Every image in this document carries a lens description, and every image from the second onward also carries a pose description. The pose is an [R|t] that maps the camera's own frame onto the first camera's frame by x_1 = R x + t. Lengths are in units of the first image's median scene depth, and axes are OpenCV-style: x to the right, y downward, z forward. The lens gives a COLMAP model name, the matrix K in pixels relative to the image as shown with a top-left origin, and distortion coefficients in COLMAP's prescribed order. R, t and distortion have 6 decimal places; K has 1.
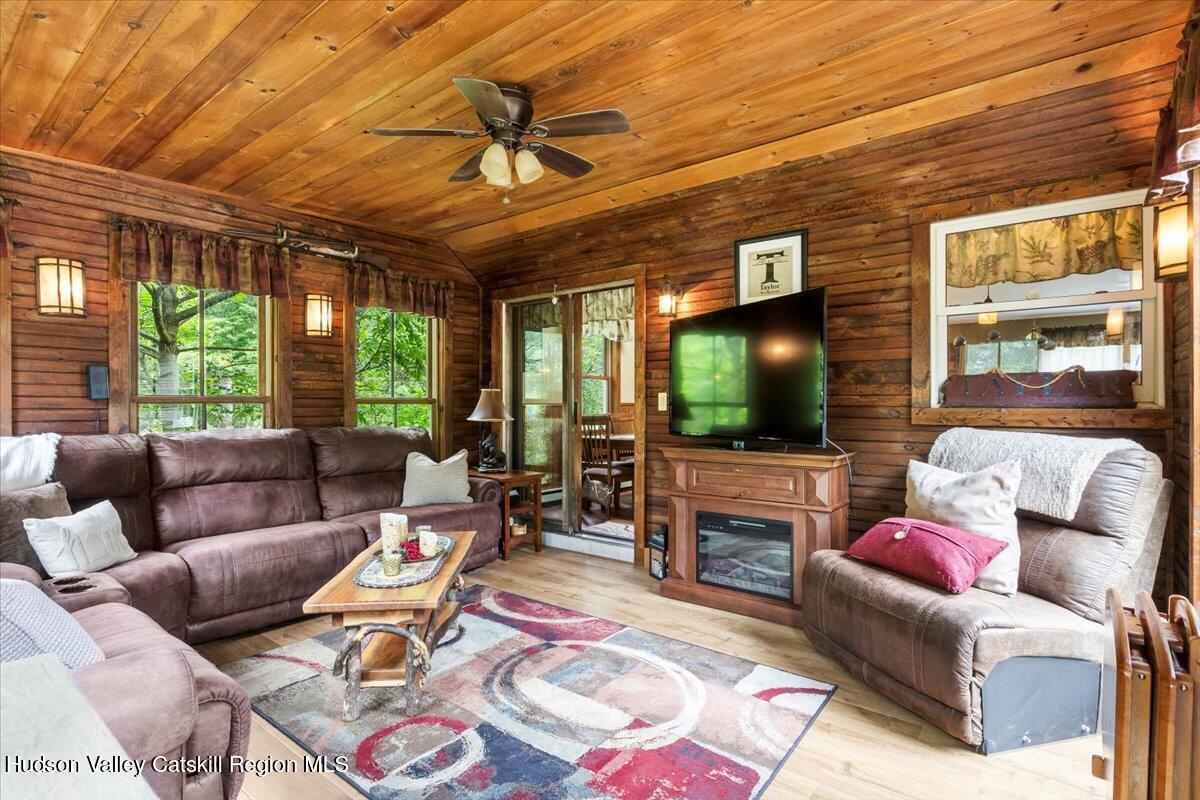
lens RADIAL K [[533.8, 0, 598.0], [0, 533.8, 403.4], [0, 0, 1]] dist [-0.003569, -0.001191]
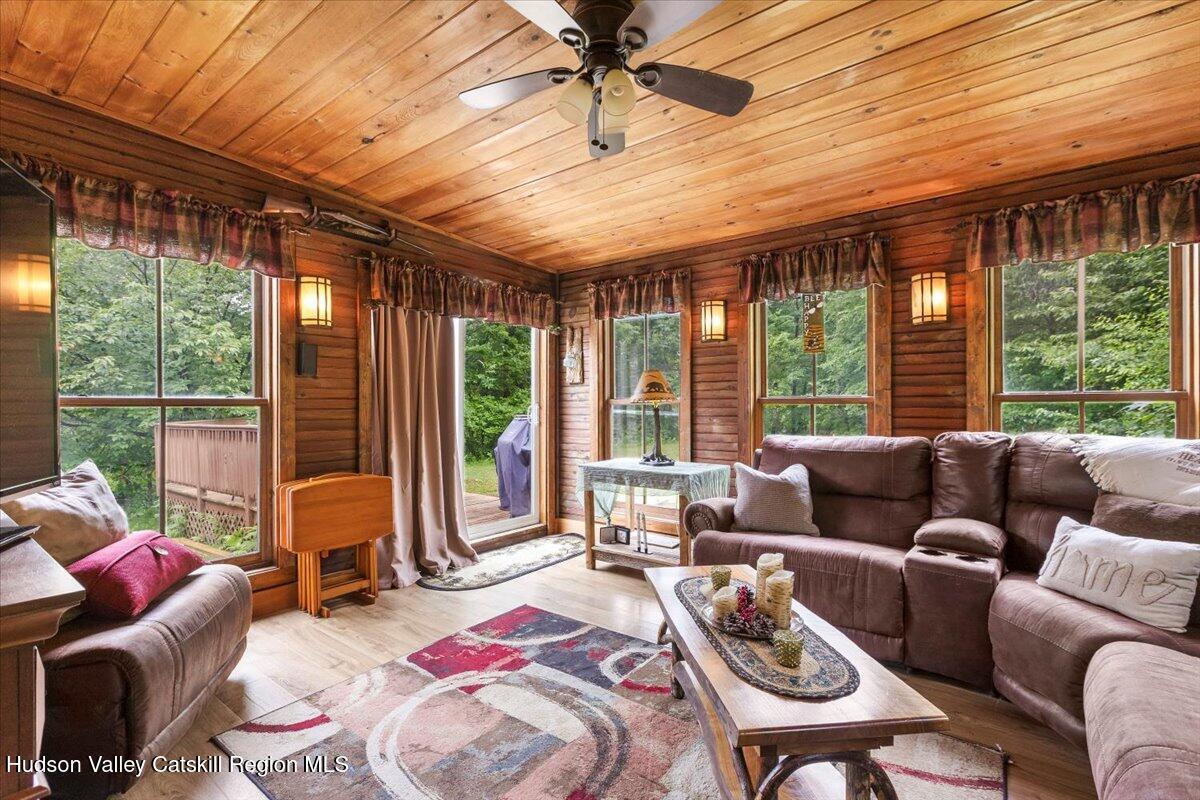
lens RADIAL K [[533.8, 0, 598.0], [0, 533.8, 403.4], [0, 0, 1]] dist [-0.003569, -0.001191]
pose [[-0.999985, 0.003959, -0.003743, -0.191706], [0.003975, 0.999982, -0.004404, 0.004350], [0.003726, -0.004419, -0.999983, 2.149031]]
